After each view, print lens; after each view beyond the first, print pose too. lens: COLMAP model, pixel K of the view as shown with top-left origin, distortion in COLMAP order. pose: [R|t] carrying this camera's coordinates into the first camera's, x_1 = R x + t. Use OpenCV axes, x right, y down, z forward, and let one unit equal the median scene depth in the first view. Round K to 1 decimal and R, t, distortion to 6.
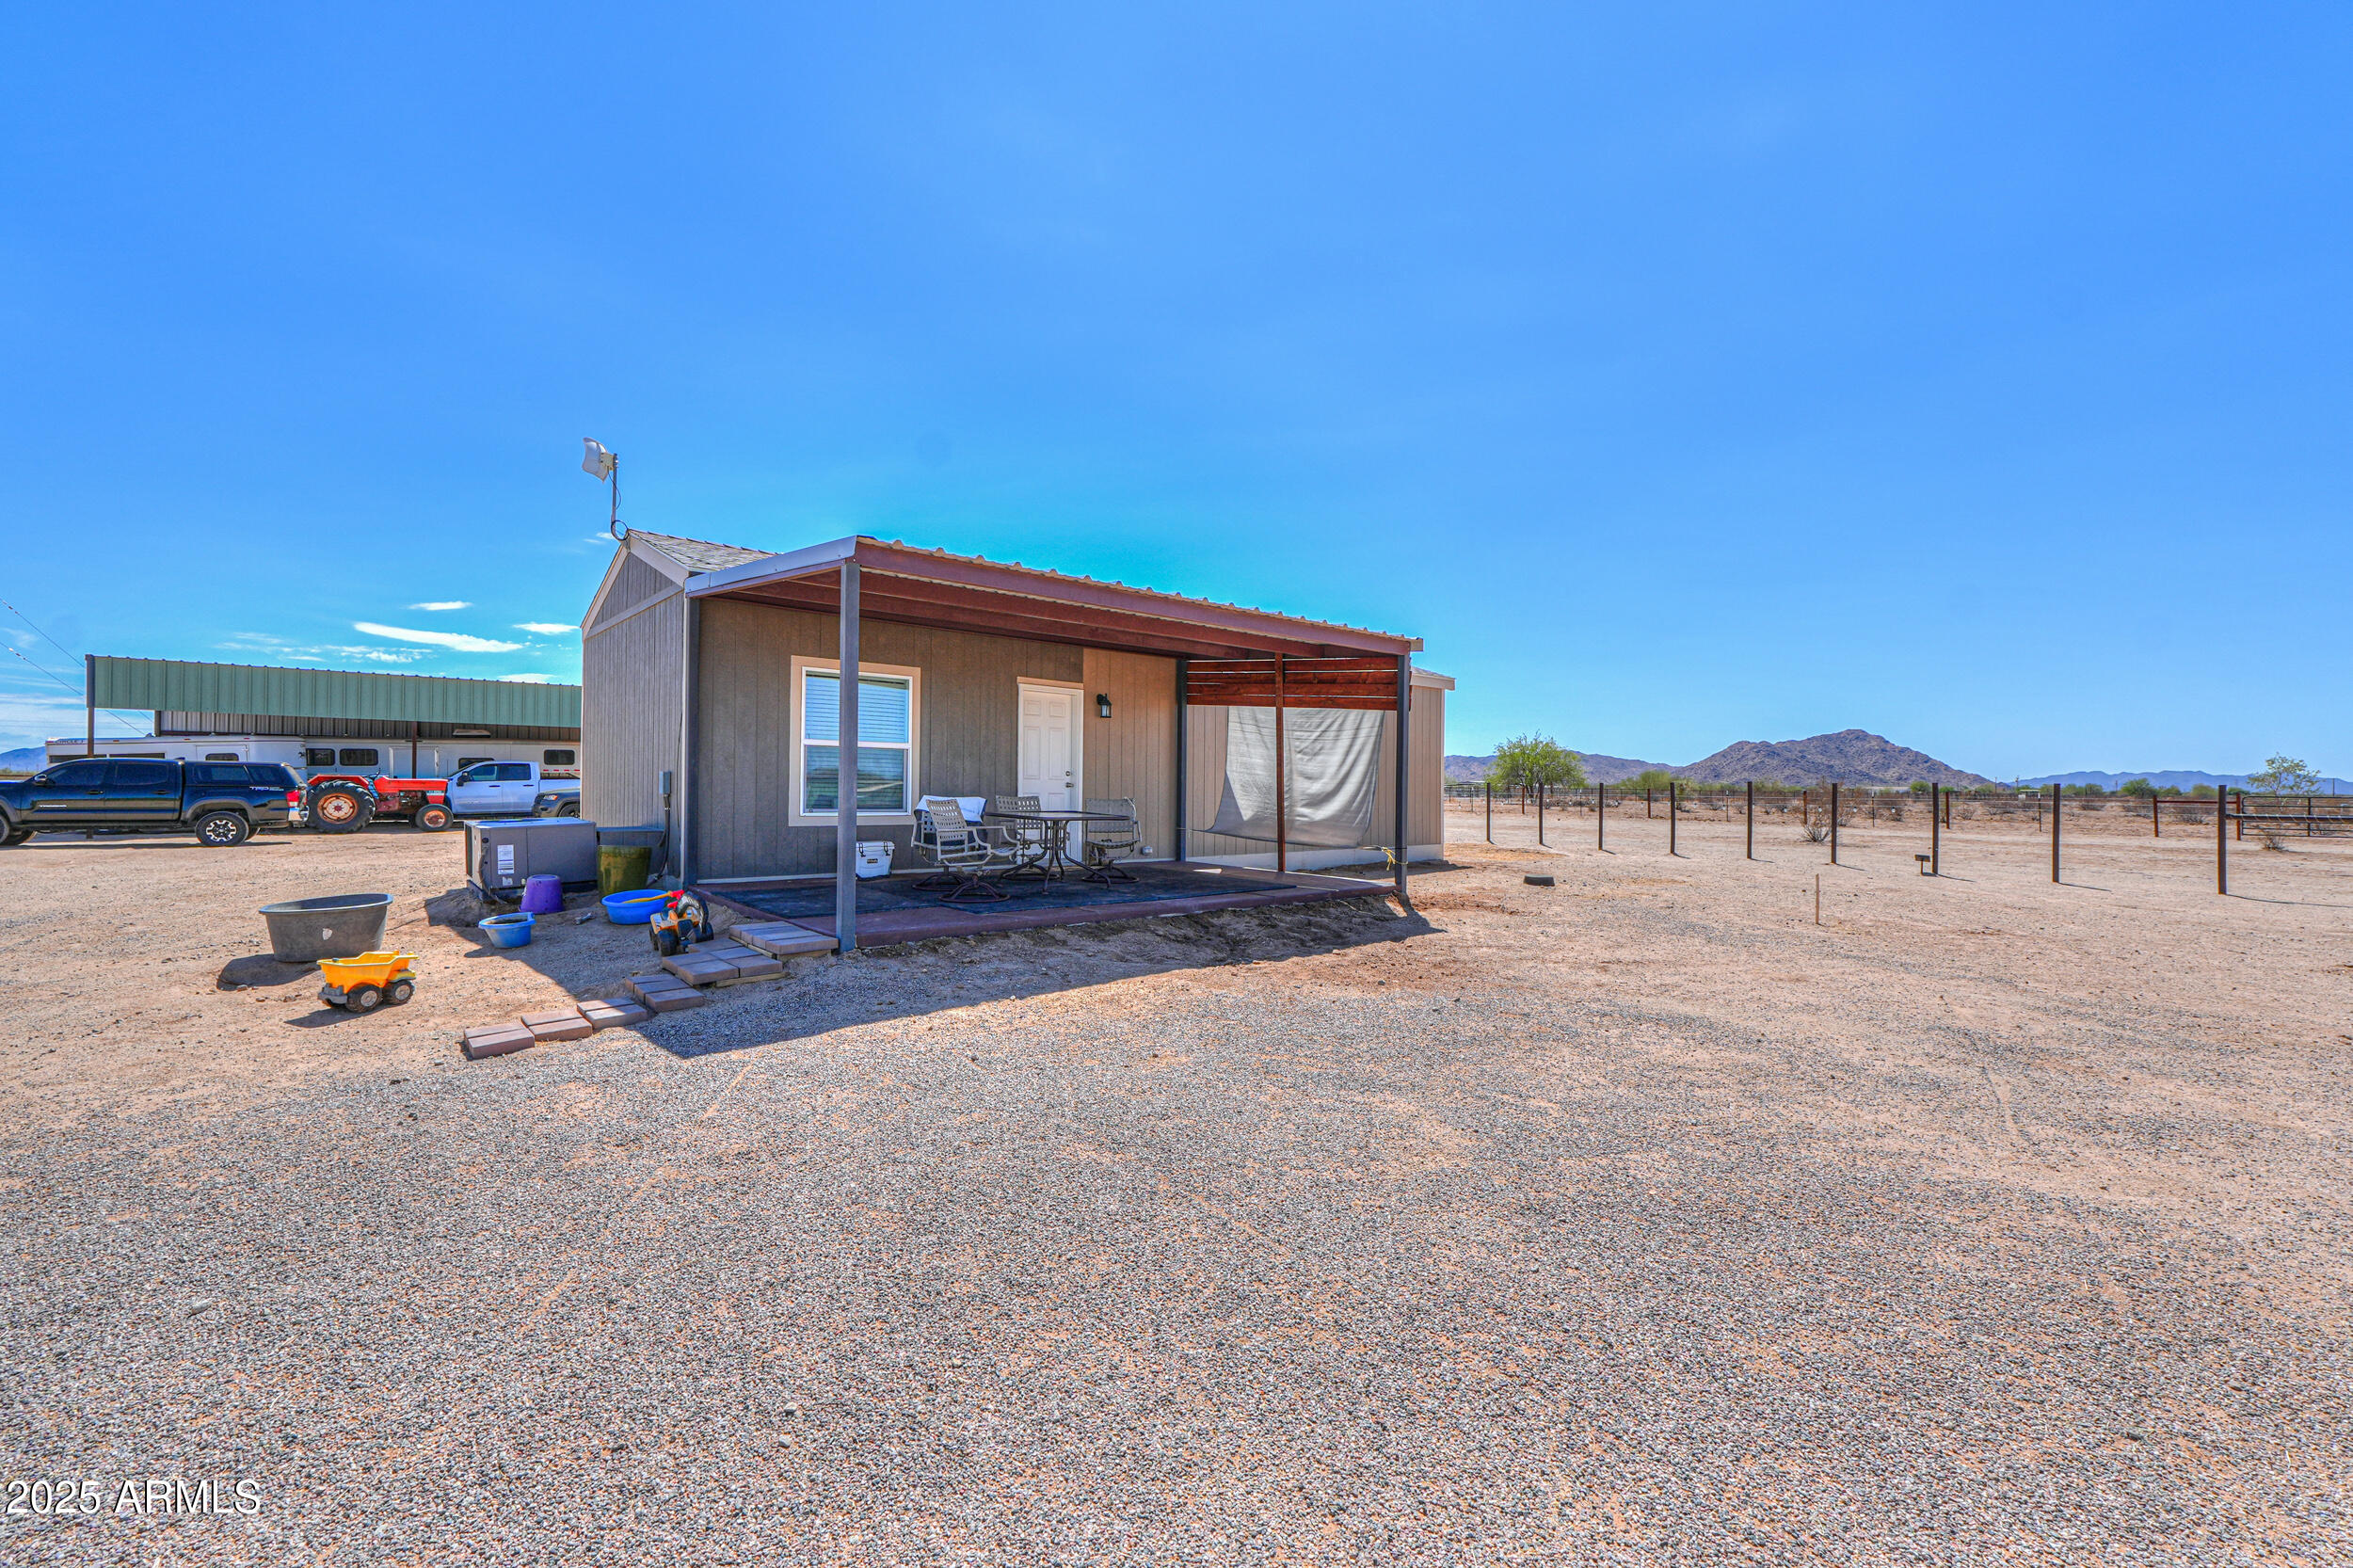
lens RADIAL K [[991.8, 0, 1180.5], [0, 991.8, 795.3], [0, 0, 1]] dist [-0.008170, 0.002054]
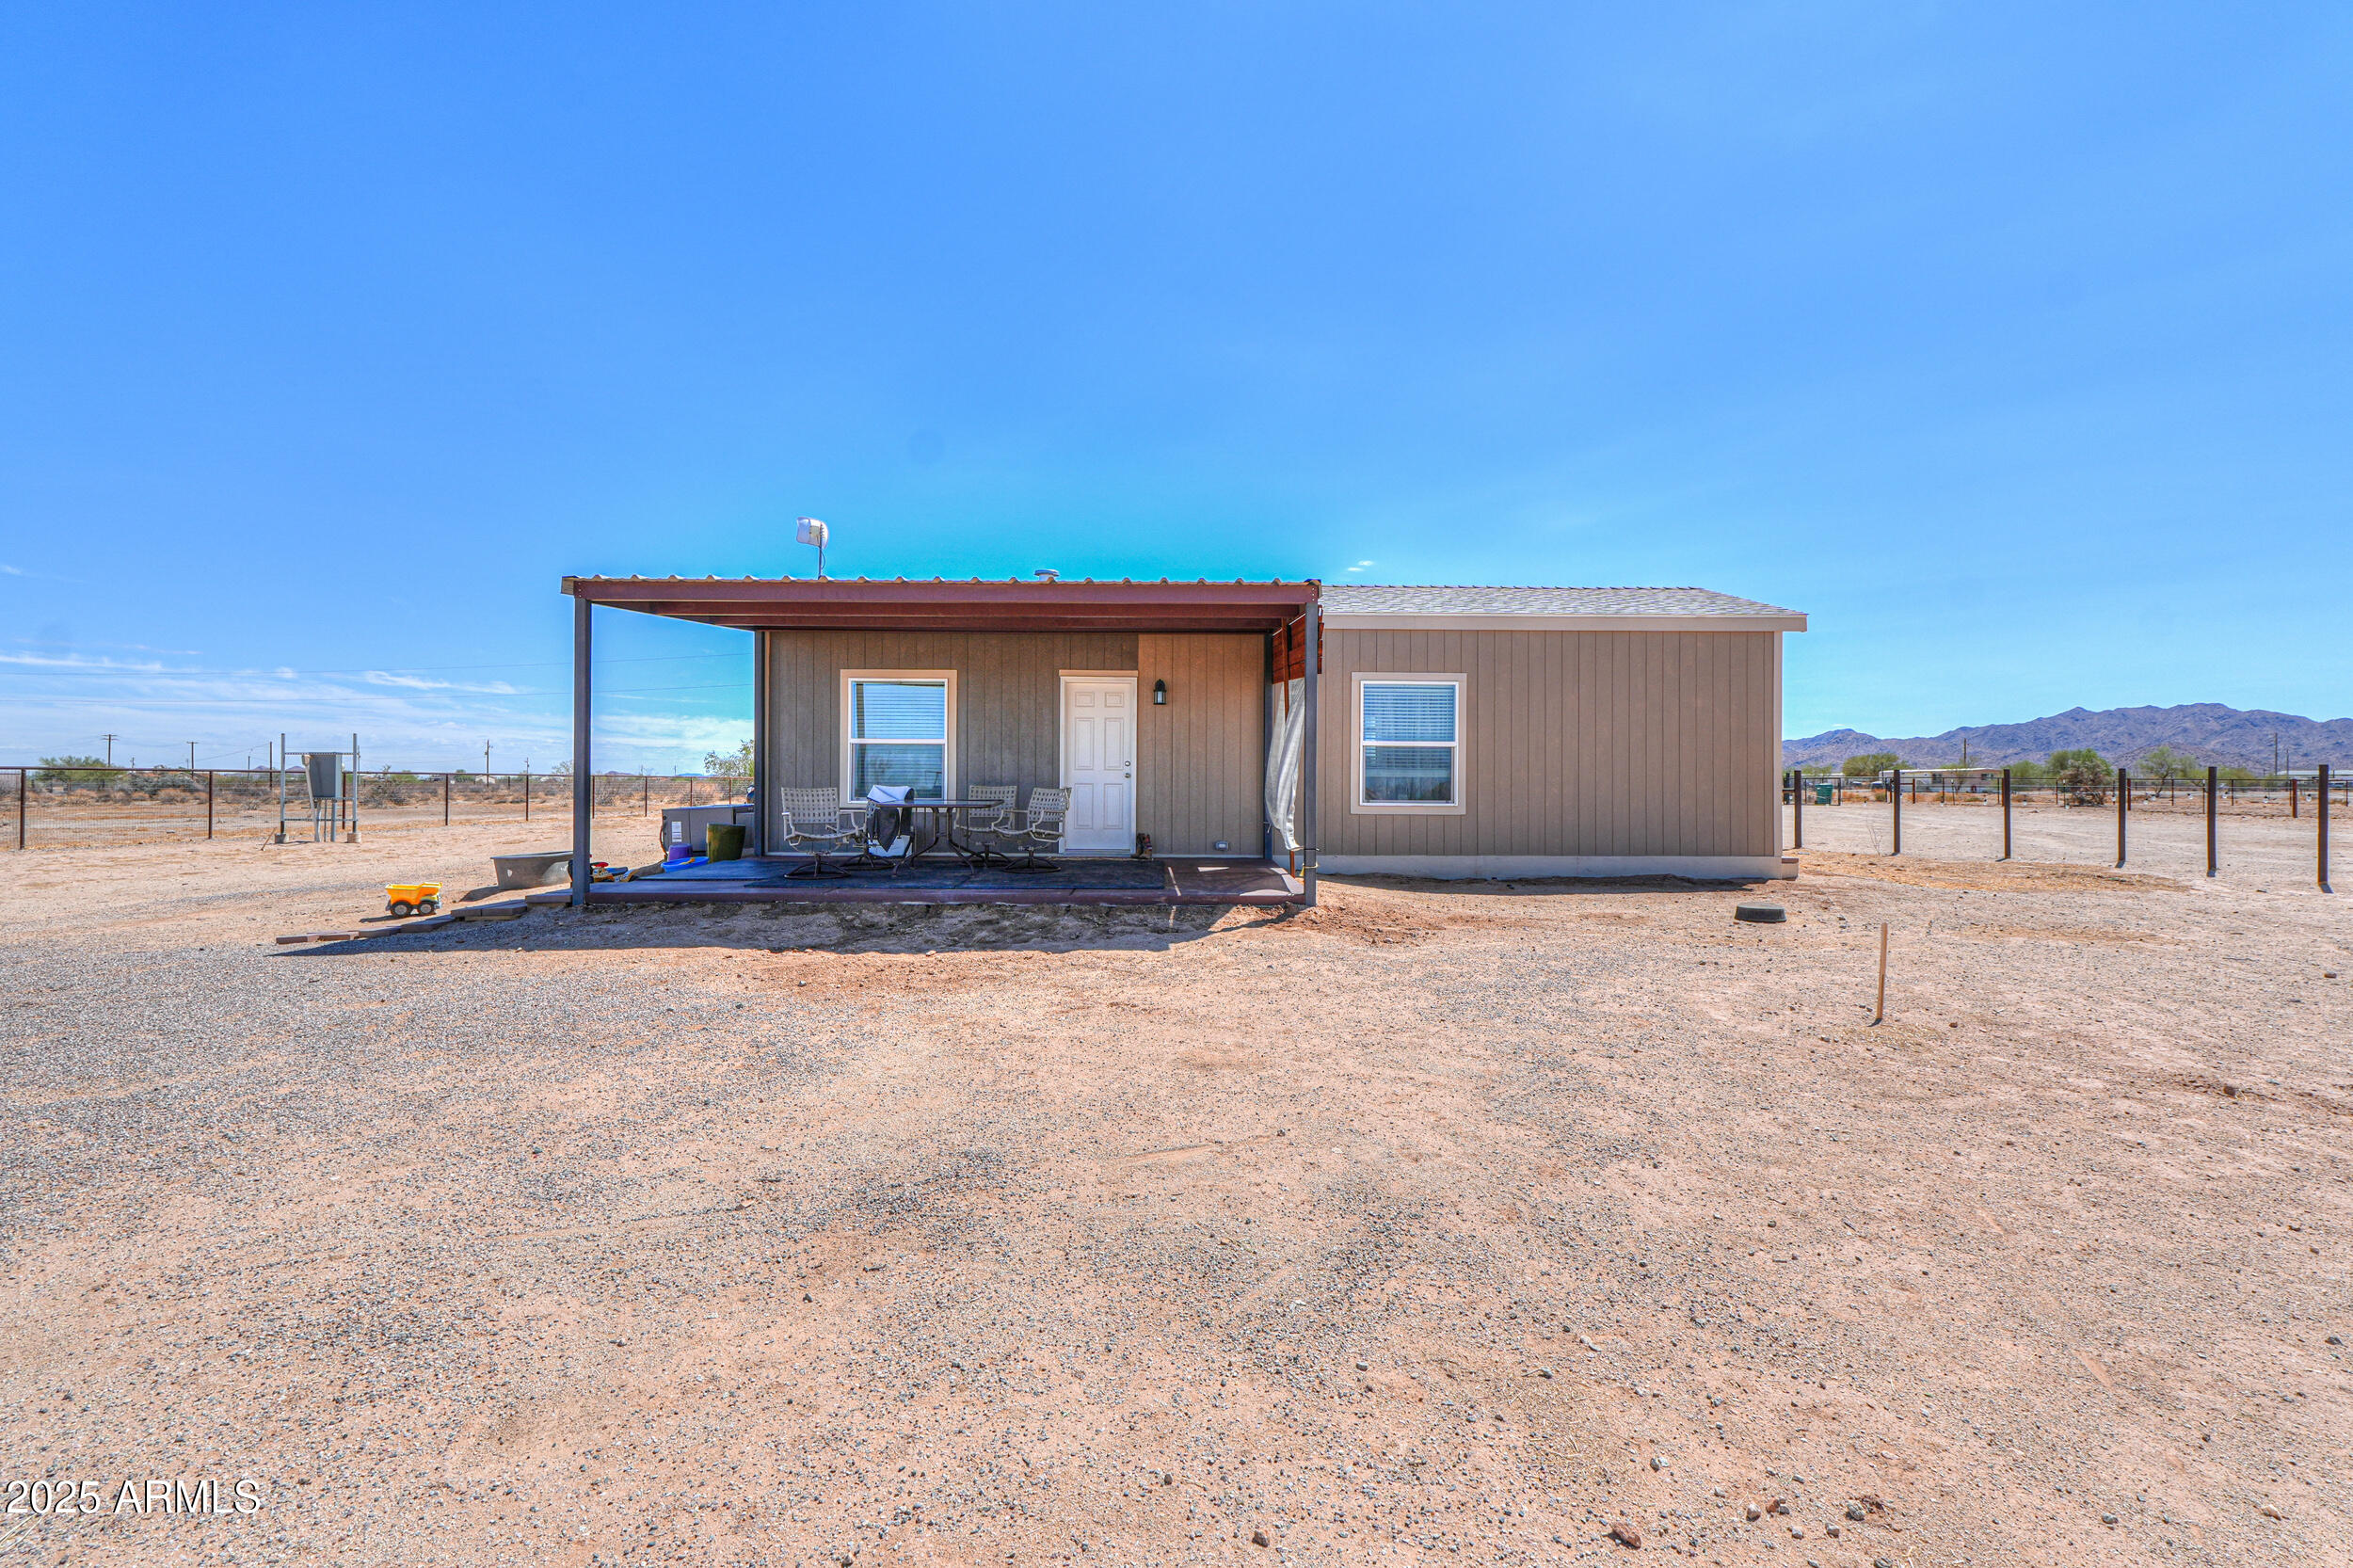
lens RADIAL K [[991.8, 0, 1163.0], [0, 991.8, 773.5], [0, 0, 1]] dist [-0.008170, 0.002054]
pose [[0.756132, -0.015768, -0.654229, 0.582232], [-0.000250, 0.999703, -0.024384, 0.011929], [0.654419, 0.018601, 0.755903, 0.297361]]
